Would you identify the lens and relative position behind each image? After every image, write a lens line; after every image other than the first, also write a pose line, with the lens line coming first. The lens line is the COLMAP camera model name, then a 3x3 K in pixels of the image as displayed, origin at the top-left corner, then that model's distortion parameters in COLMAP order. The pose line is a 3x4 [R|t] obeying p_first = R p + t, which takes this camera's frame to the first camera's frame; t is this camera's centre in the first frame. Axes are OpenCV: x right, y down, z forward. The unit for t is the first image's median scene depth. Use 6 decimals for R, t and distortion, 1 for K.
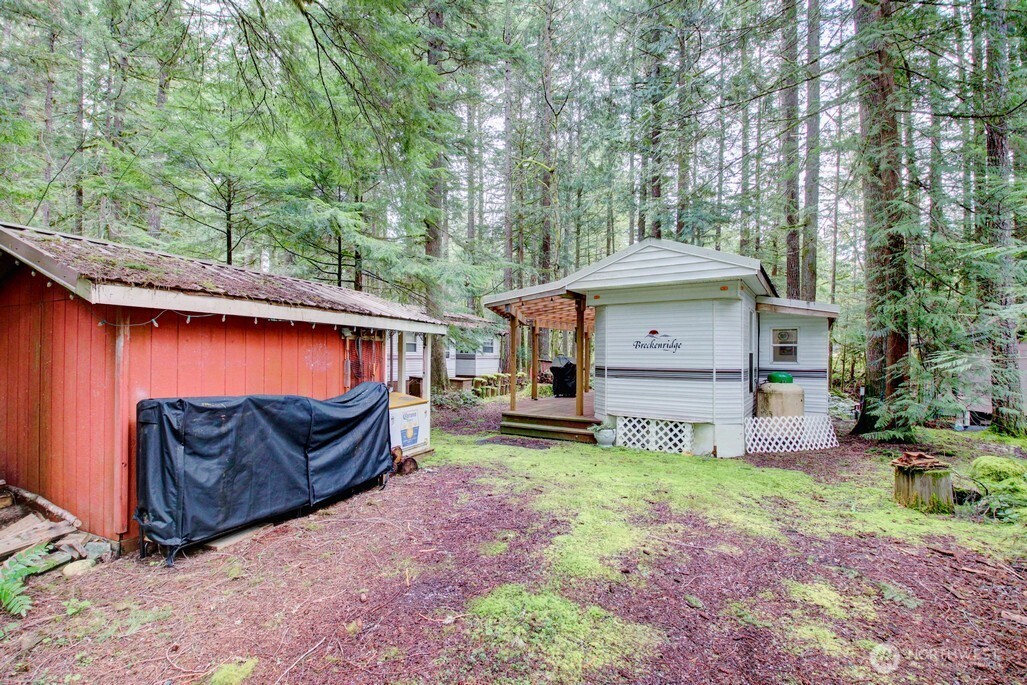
lens RADIAL K [[470.7, 0, 516.0], [0, 470.7, 349.7], [0, 0, 1]] dist [-0.003287, -0.000117]
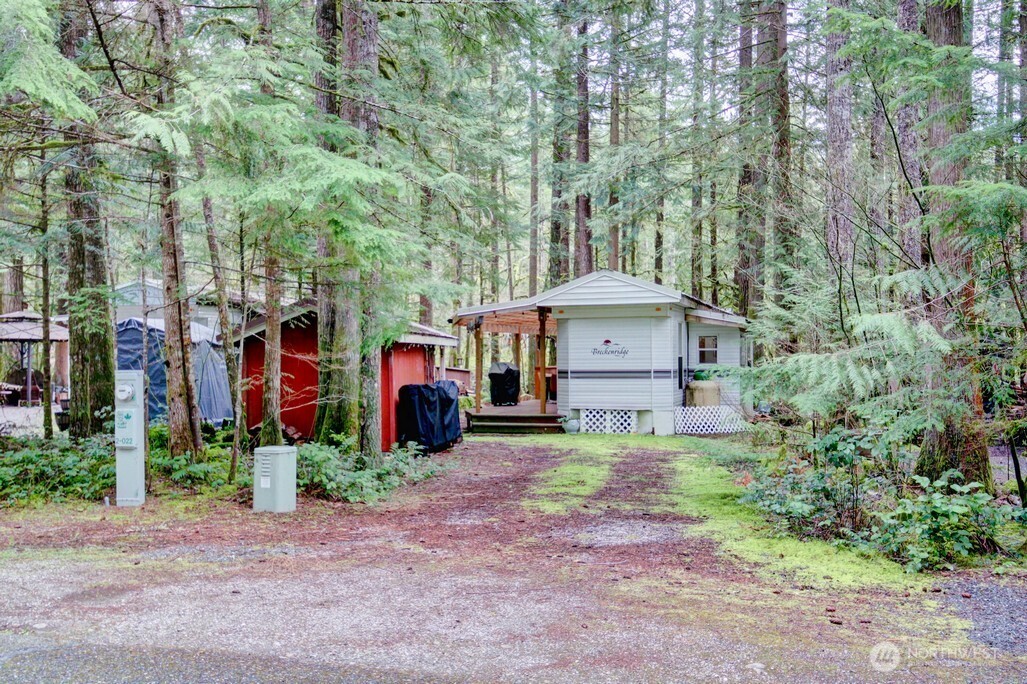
lens RADIAL K [[1419.5, 0, 513.6], [0, 1419.5, 342.4], [0, 0, 1]] dist [0.007334, 0.000000]
pose [[0.957986, -0.012114, 0.286561, -1.041407], [0.010932, 0.999924, 0.005724, -0.059876], [-0.286608, -0.002351, 0.958045, -2.579606]]
